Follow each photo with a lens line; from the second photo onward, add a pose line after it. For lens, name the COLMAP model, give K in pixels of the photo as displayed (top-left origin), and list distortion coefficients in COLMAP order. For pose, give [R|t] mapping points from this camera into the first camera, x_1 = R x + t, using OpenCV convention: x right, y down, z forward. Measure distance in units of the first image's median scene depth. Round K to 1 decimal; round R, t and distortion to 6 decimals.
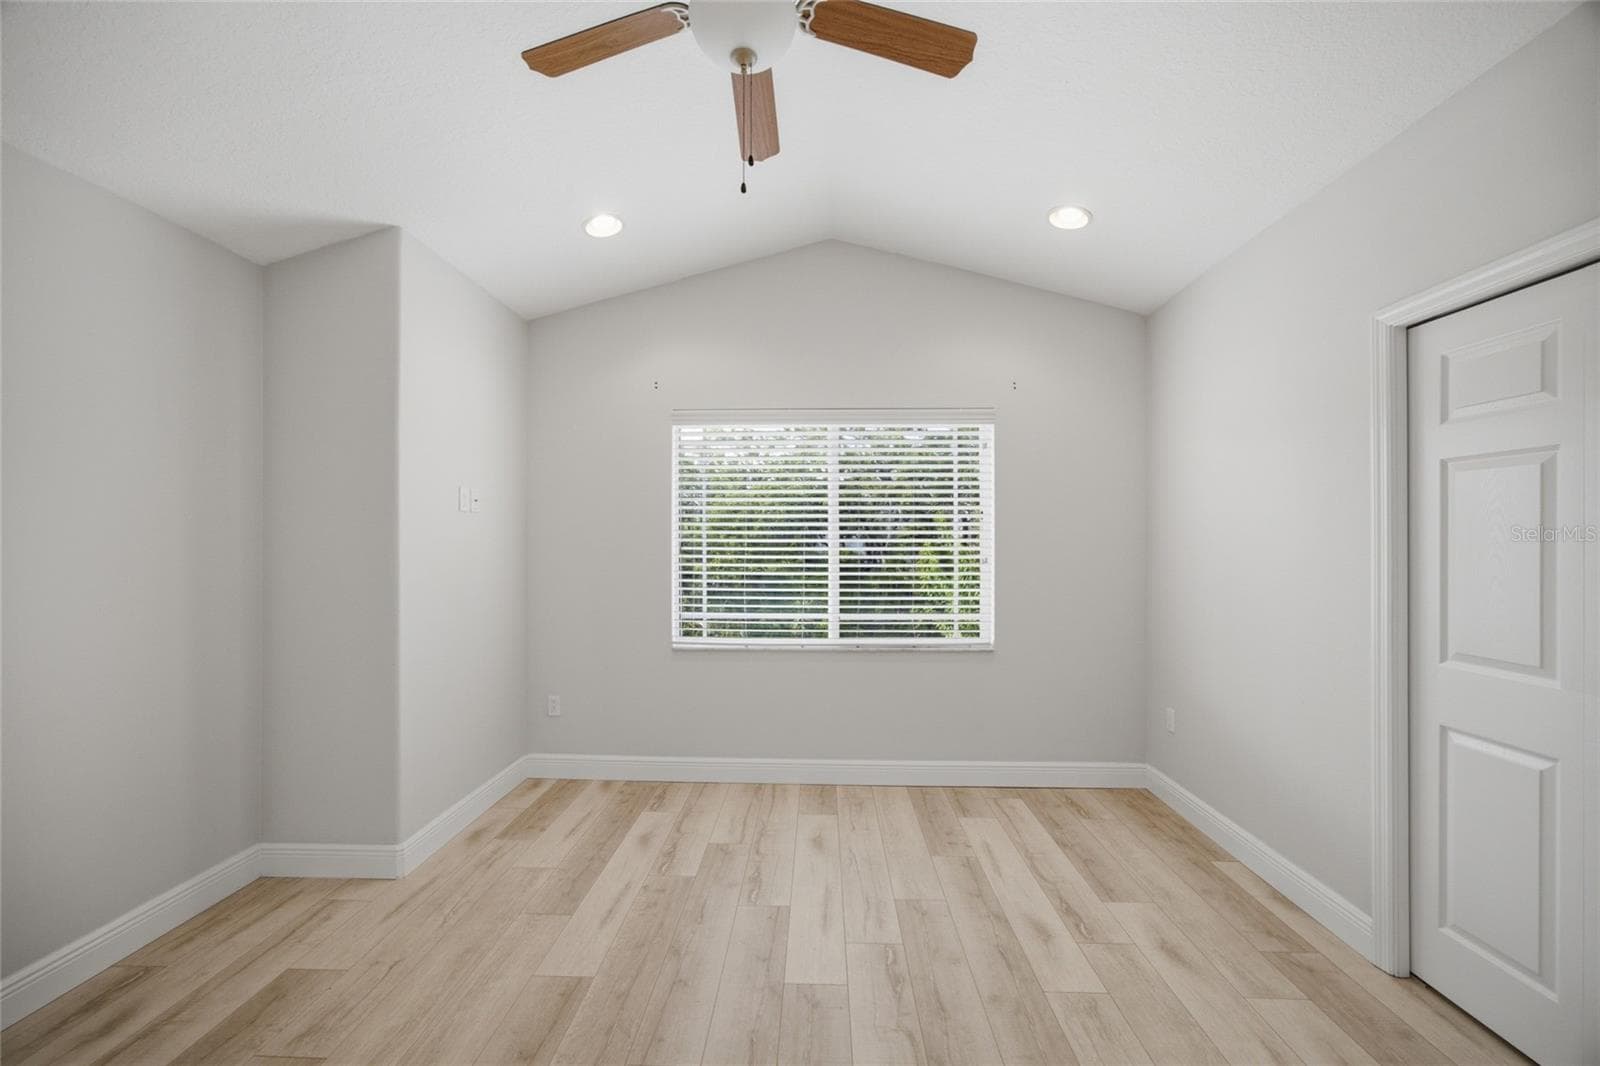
lens RADIAL K [[634.0, 0, 794.6], [0, 634.0, 538.3], [0, 0, 1]] dist [-0.013573, 0.002566]
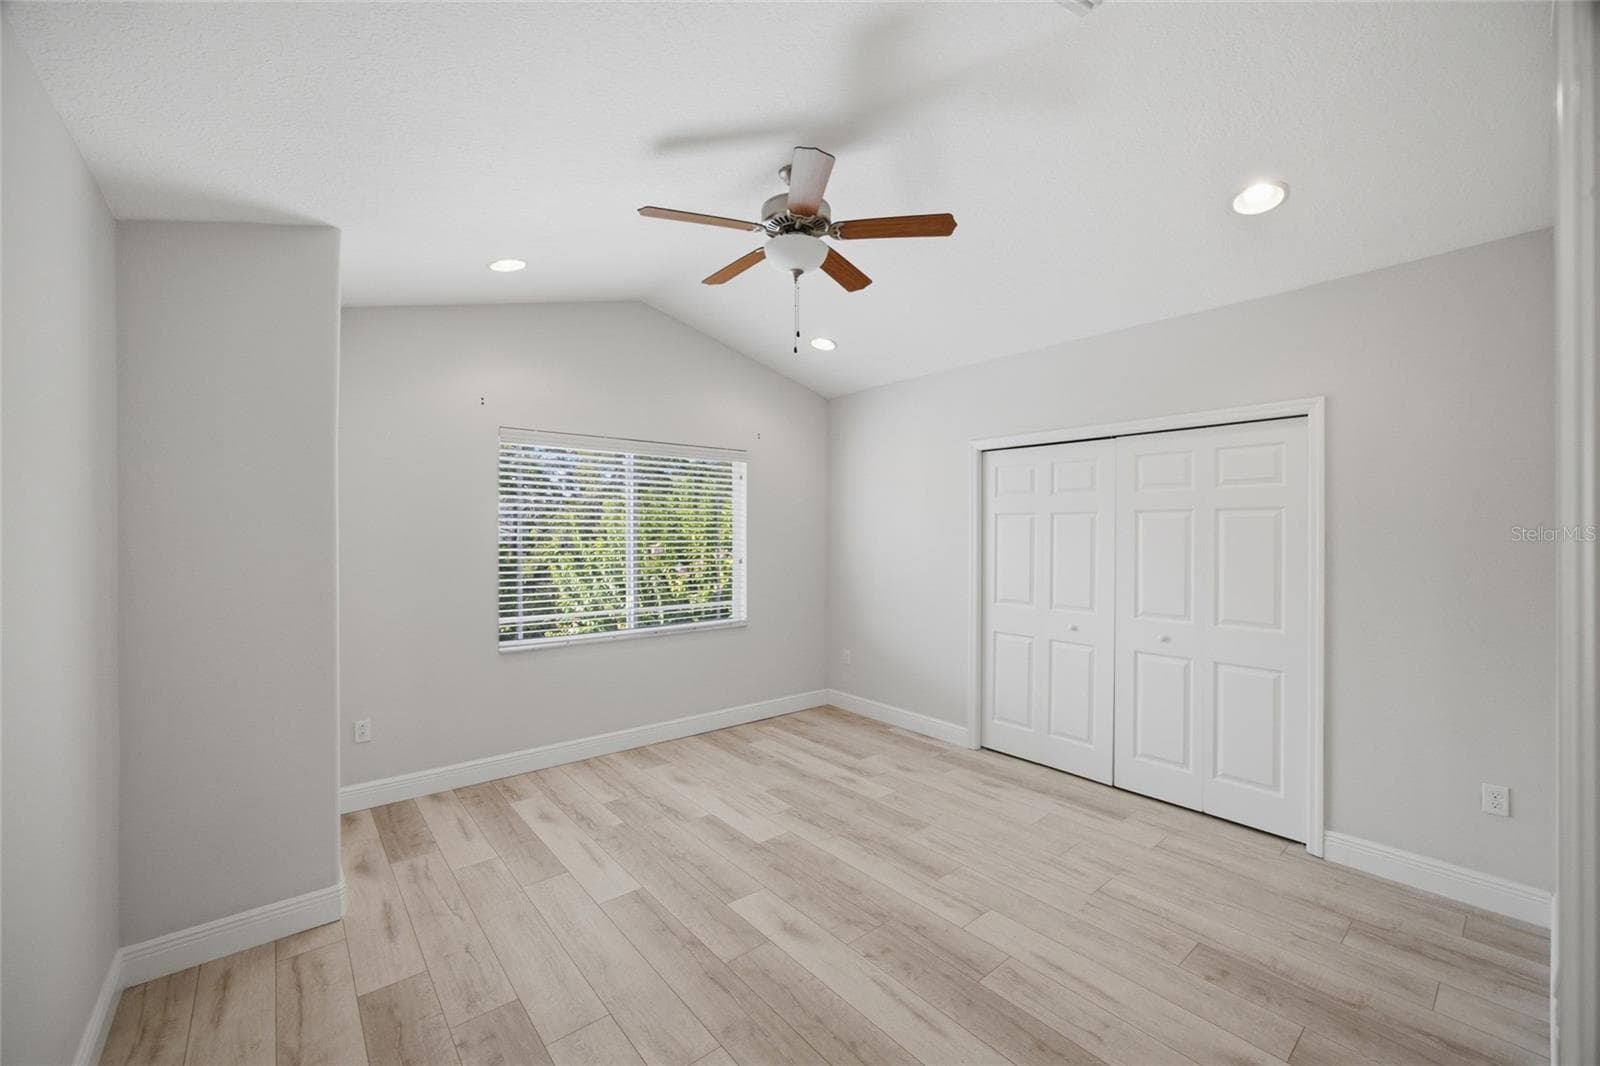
lens RADIAL K [[634.0, 0, 802.3], [0, 634.0, 531.9], [0, 0, 1]] dist [-0.013573, 0.002566]
pose [[0.740401, 0.002433, 0.672161, -0.641035], [-0.005743, 0.999980, 0.002707, -0.039555], [-0.672141, -0.005864, 0.740400, -0.138416]]
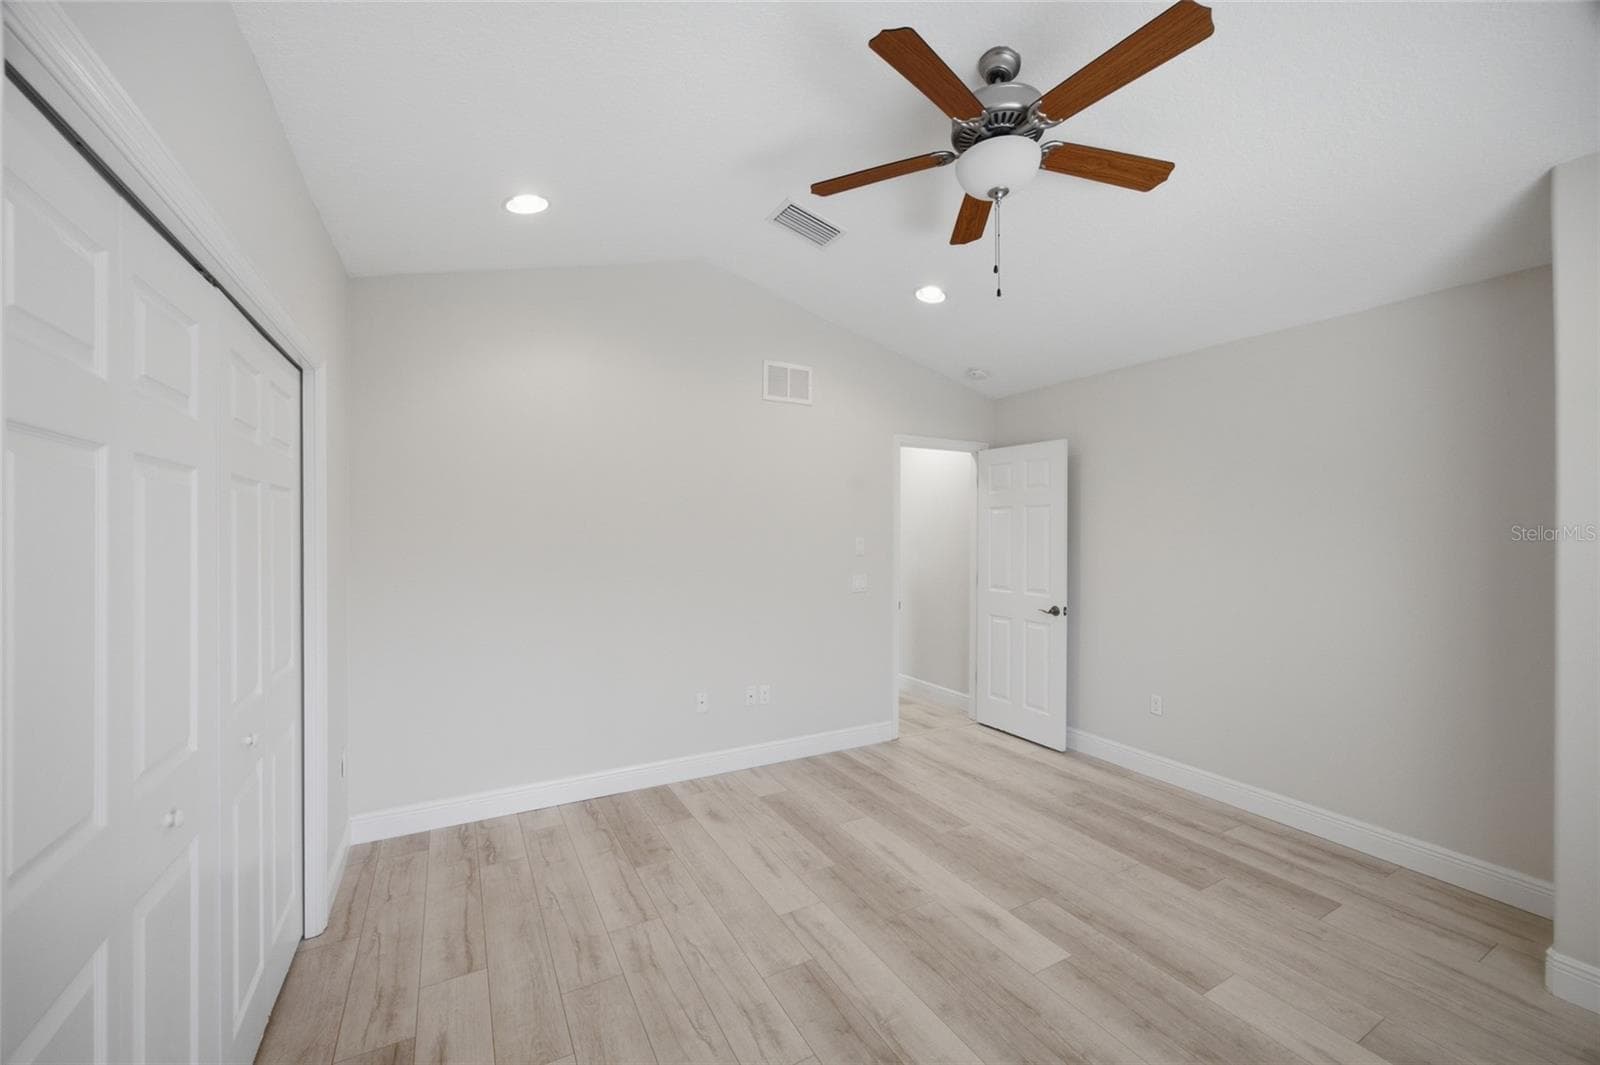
lens RADIAL K [[634.0, 0, 801.3], [0, 634.0, 529.6], [0, 0, 1]] dist [-0.013573, 0.002566]
pose [[-0.856335, 0.005296, -0.516393, 0.507688], [0.007993, 0.999964, -0.002998, -0.032612], [0.516358, -0.006695, -0.856347, 1.029981]]
